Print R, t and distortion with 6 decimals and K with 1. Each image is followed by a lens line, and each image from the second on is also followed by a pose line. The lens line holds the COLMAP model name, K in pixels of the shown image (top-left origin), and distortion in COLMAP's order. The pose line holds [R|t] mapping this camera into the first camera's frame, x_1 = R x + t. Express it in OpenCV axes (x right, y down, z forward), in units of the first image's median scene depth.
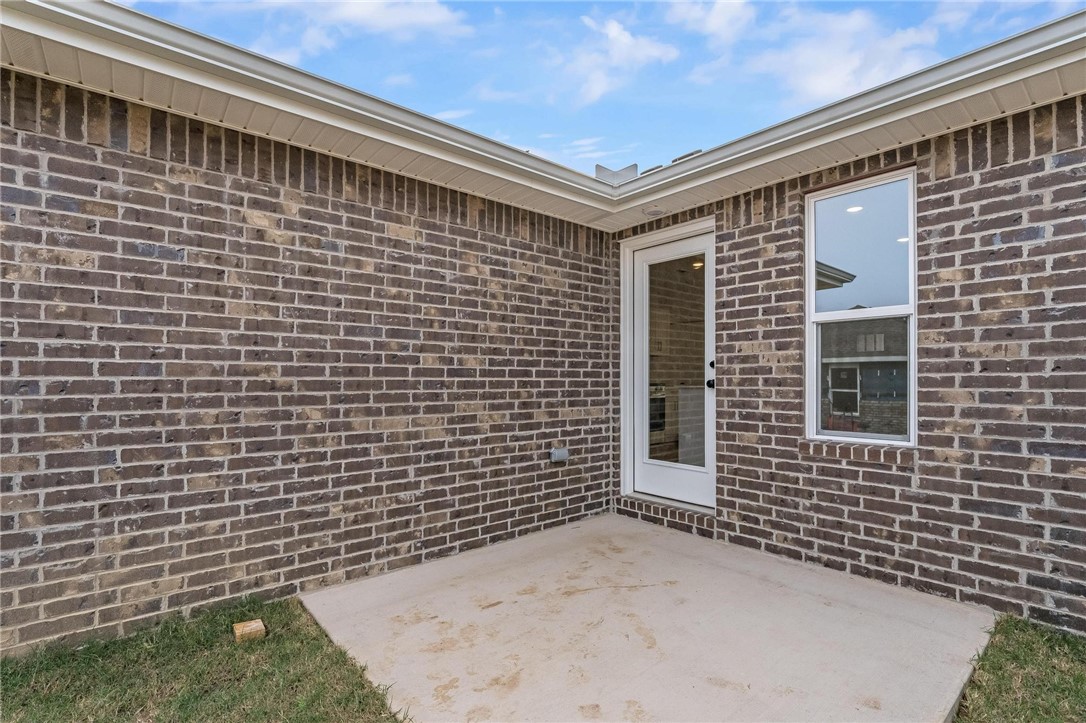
lens RADIAL K [[502.9, 0, 541.4], [0, 502.9, 370.5], [0, 0, 1]] dist [0.002468, -0.001611]
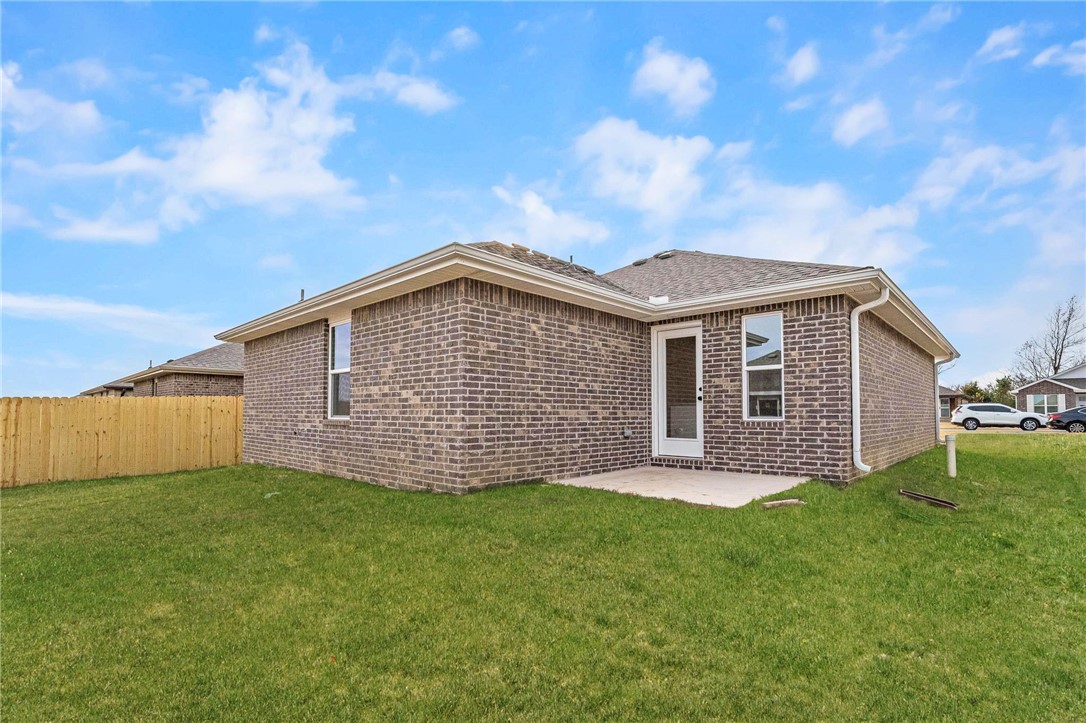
lens RADIAL K [[502.9, 0, 542.7], [0, 502.9, 386.6], [0, 0, 1]] dist [0.002468, -0.001611]
pose [[0.992566, 0.007820, 0.121455, -0.712858], [-0.003202, 0.999266, -0.038177, 0.074667], [-0.121664, 0.037504, 0.991863, -1.261189]]
